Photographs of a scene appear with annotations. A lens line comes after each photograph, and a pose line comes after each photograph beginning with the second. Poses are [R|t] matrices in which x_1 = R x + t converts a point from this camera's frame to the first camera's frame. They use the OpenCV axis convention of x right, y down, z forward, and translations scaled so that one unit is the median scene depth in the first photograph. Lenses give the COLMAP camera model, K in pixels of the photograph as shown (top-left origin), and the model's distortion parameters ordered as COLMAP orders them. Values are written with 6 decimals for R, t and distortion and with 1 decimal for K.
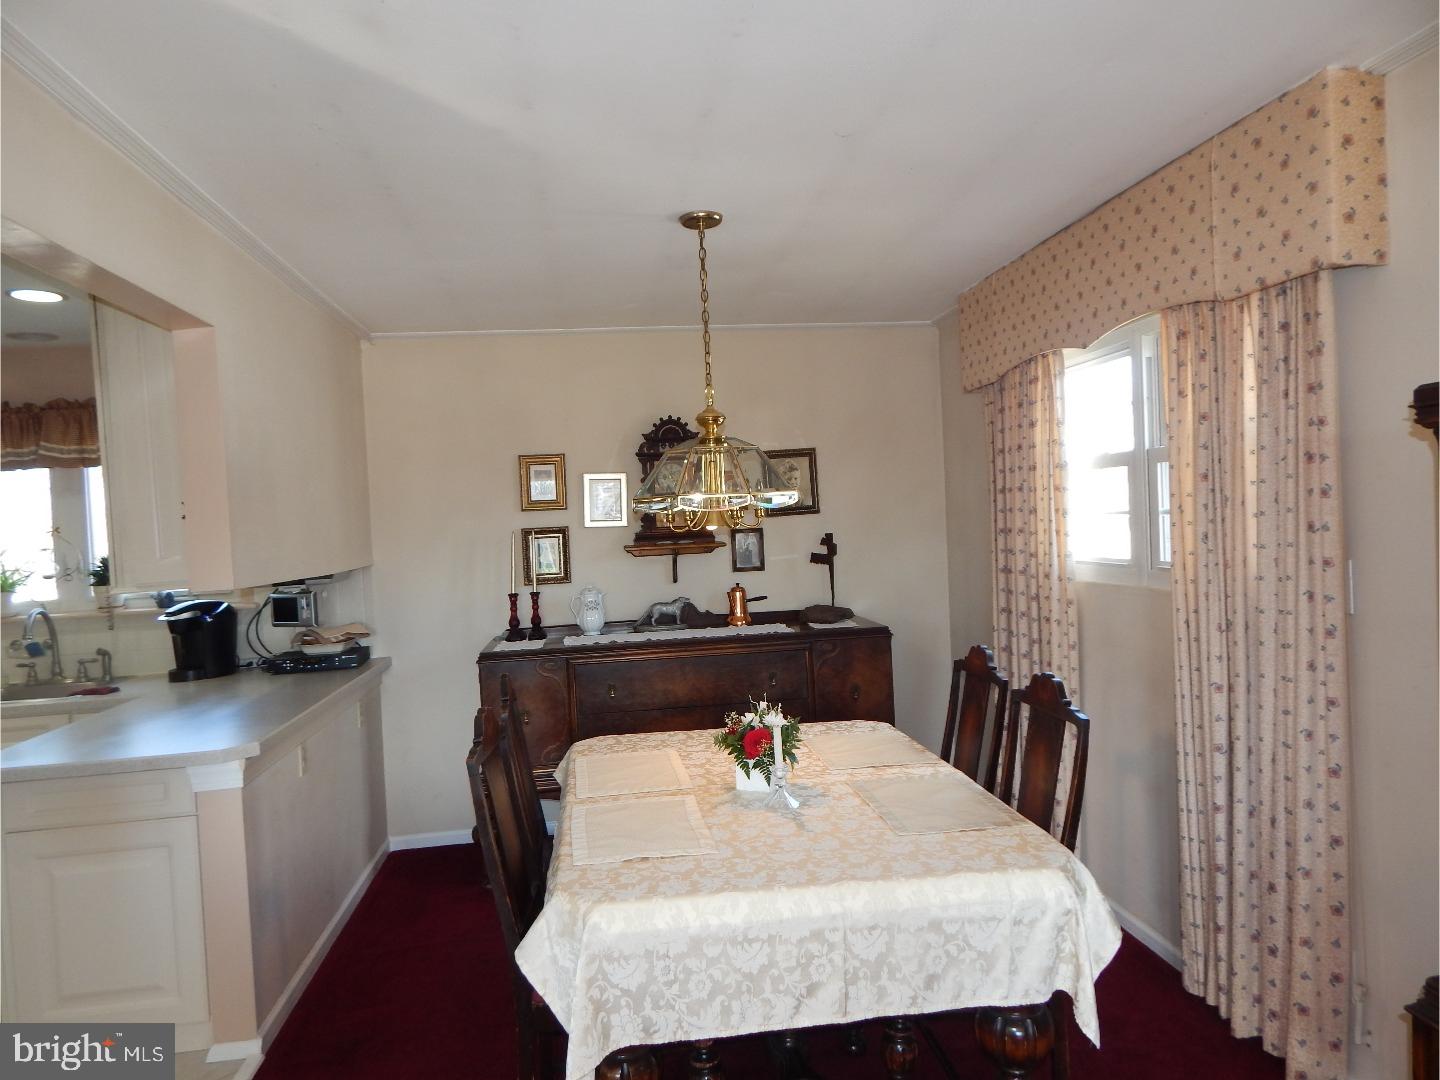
lens RADIAL K [[945.8, 0, 729.3], [0, 945.8, 525.8], [0, 0, 1]] dist [0.014977, -0.004326]
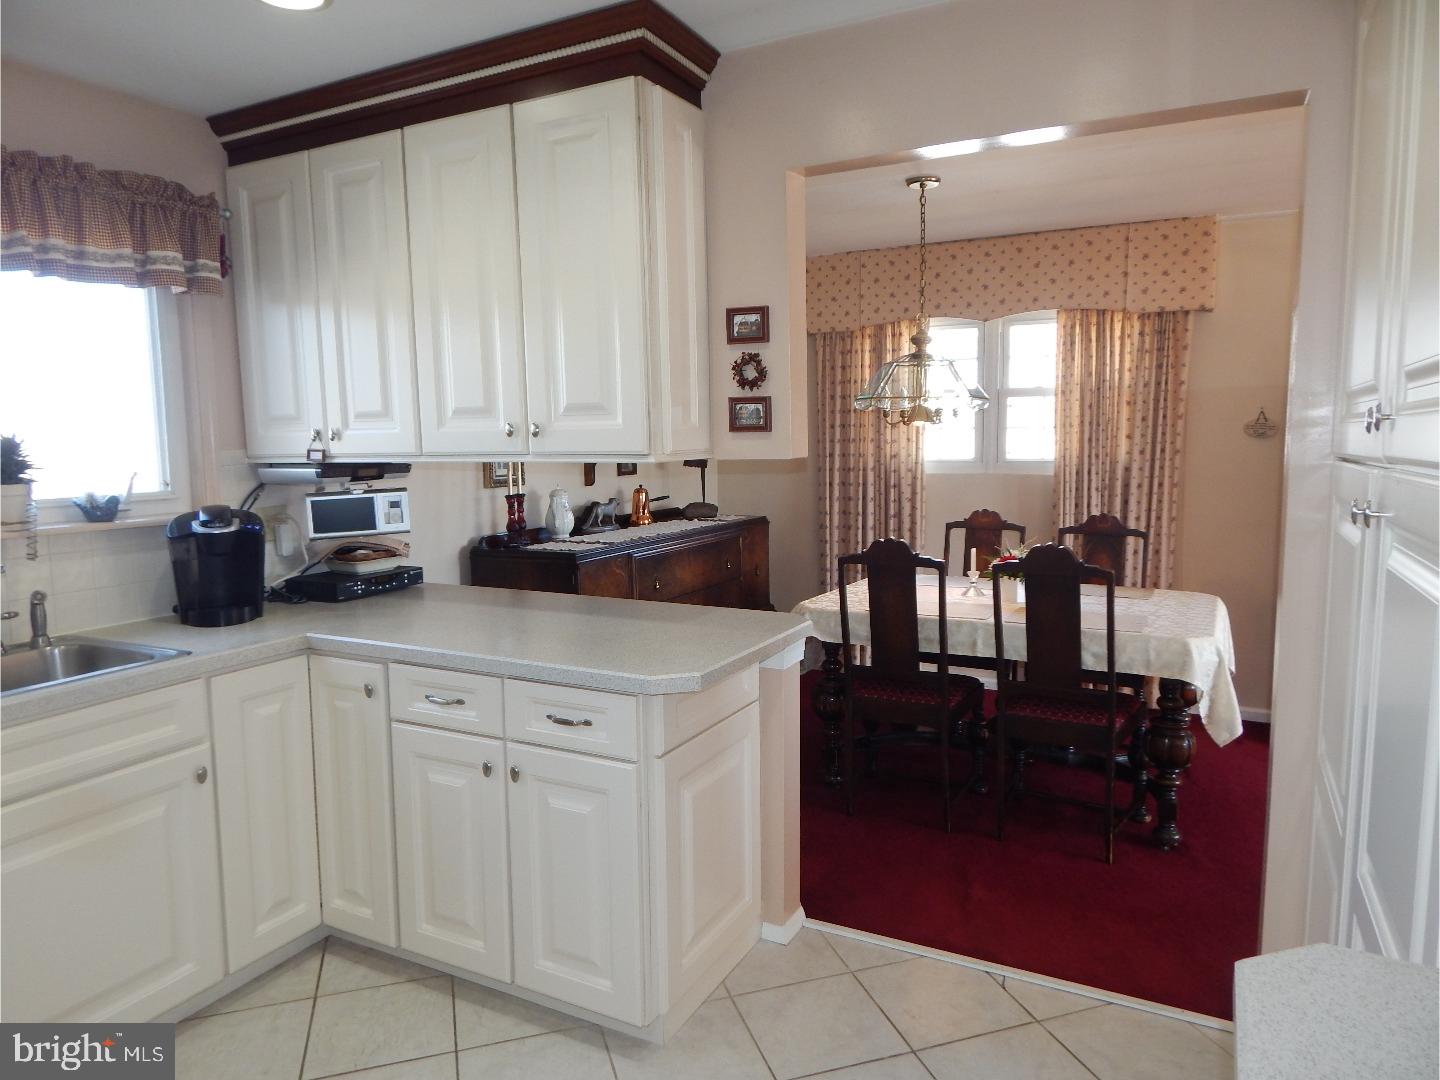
lens RADIAL K [[945.8, 0, 707.9], [0, 945.8, 523.6], [0, 0, 1]] dist [0.014977, -0.004326]
pose [[0.577858, -0.034264, 0.815418, -0.886479], [-0.008247, 0.998822, 0.047814, 0.057179], [-0.816096, -0.034355, 0.576895, 0.339456]]
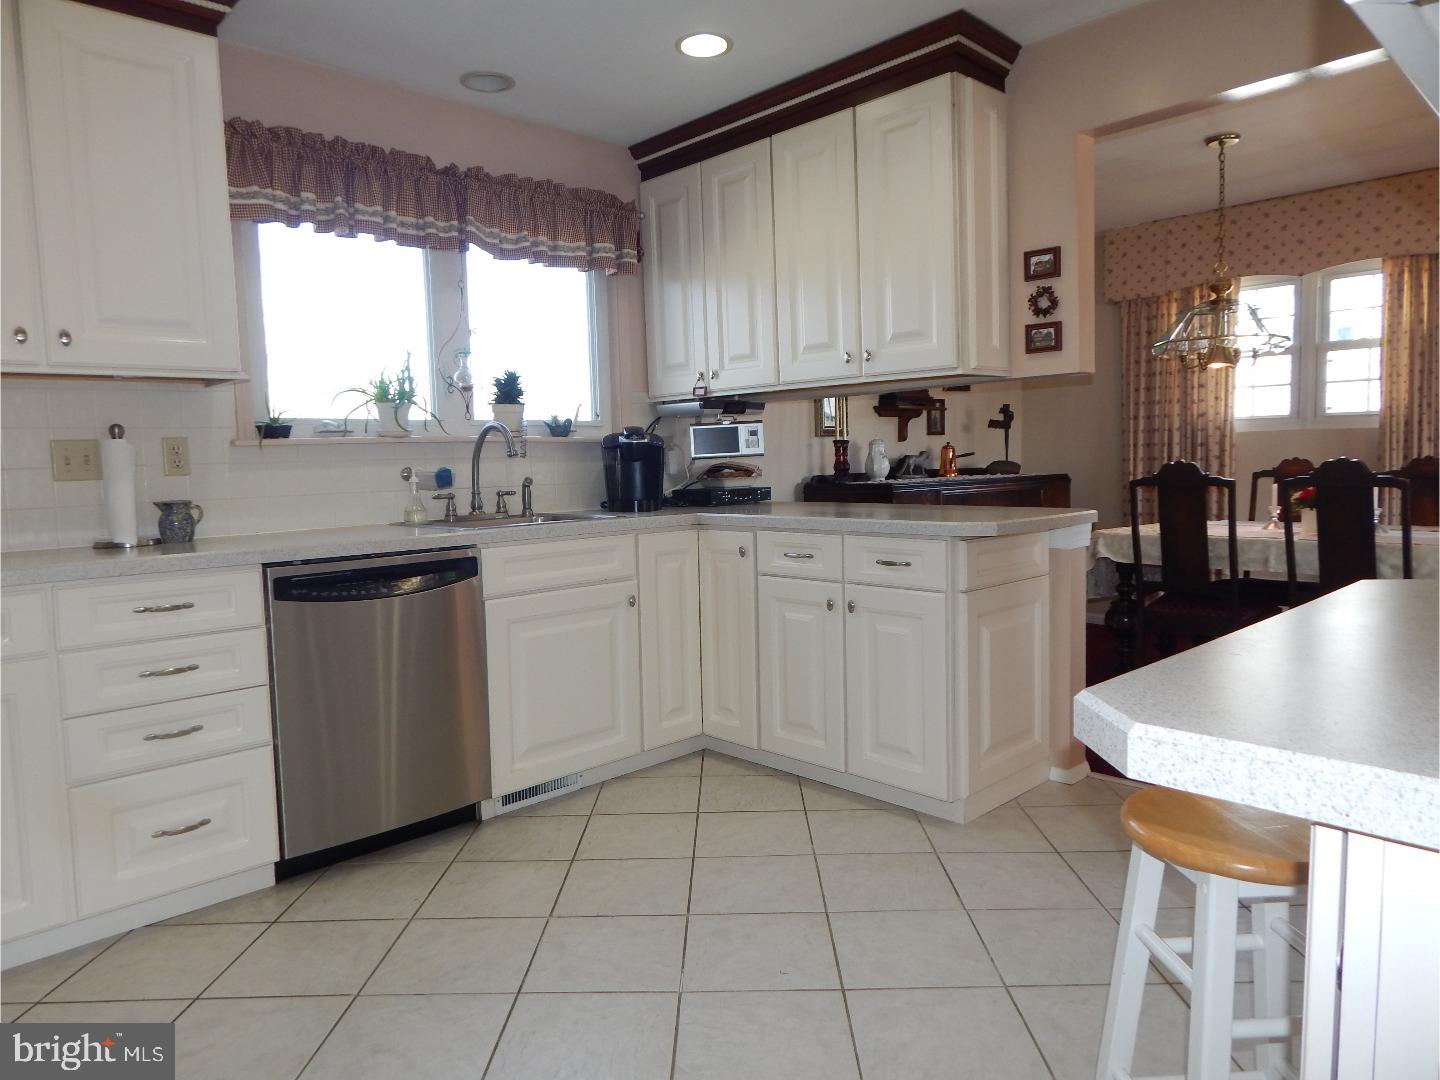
lens RADIAL K [[945.8, 0, 725.5], [0, 945.8, 529.7], [0, 0, 1]] dist [0.014977, -0.004326]
pose [[0.792475, -0.014323, 0.609736, -1.024120], [-0.009604, 0.999307, 0.035956, 0.142010], [-0.609829, -0.034350, 0.791788, 0.229899]]
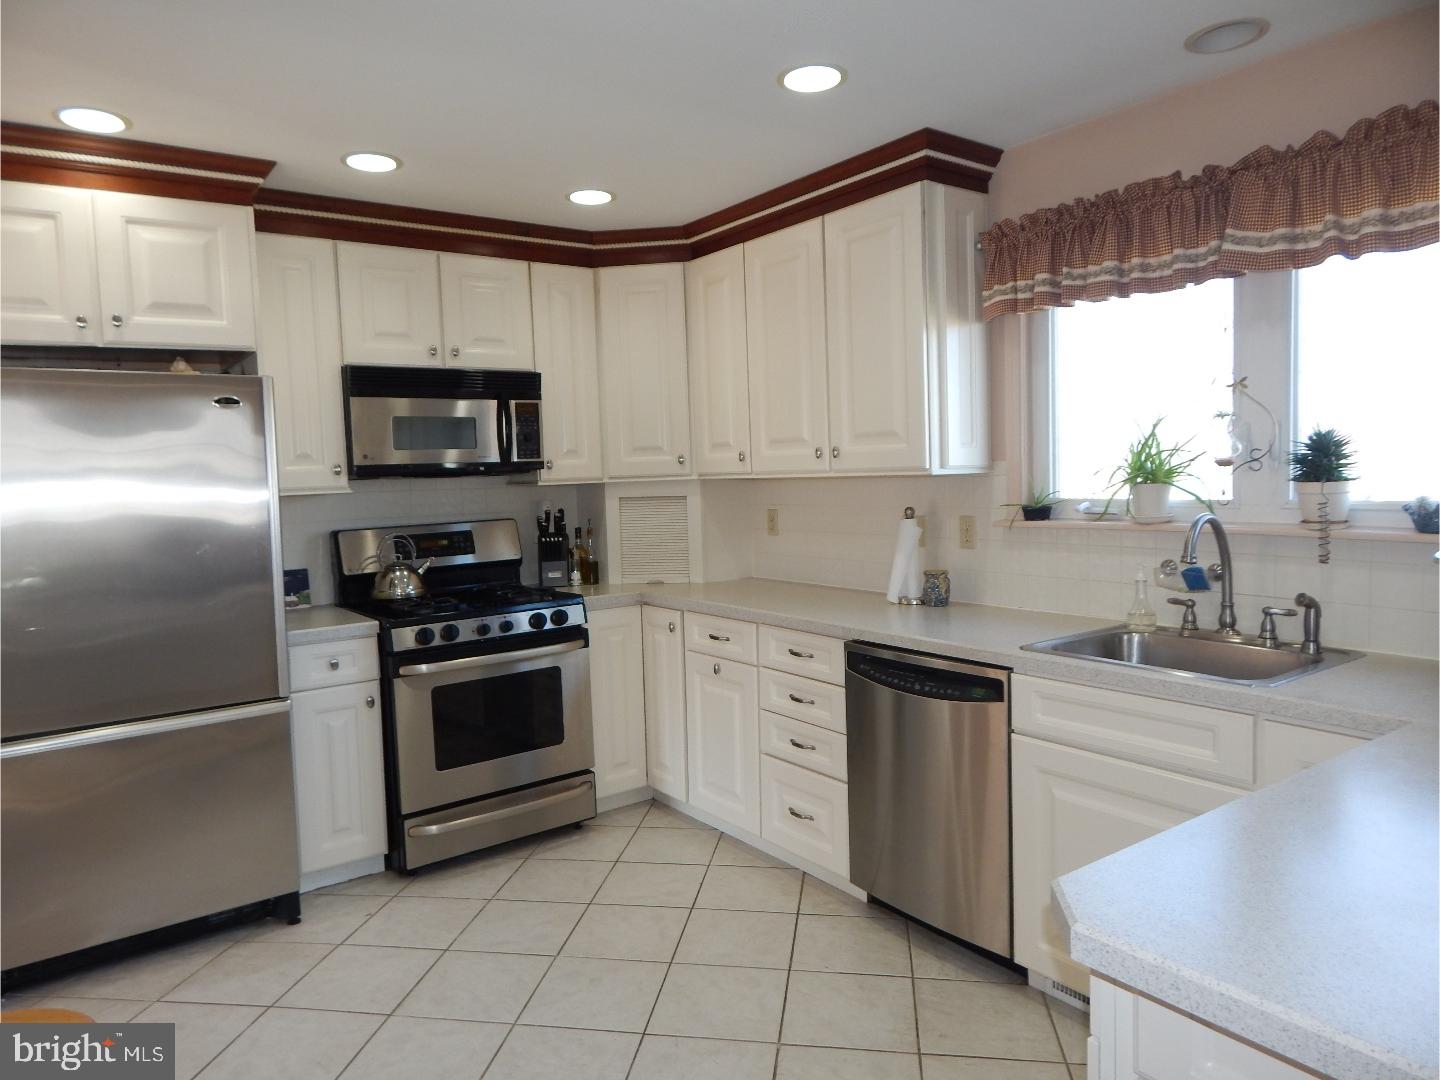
lens RADIAL K [[945.8, 0, 732.3], [0, 945.8, 536.7], [0, 0, 1]] dist [0.014977, -0.004326]
pose [[0.494295, 0.105469, -0.862872, -0.348455], [-0.000329, 0.992635, 0.121141, 0.028348], [0.869294, -0.059595, 0.490690, 0.436868]]
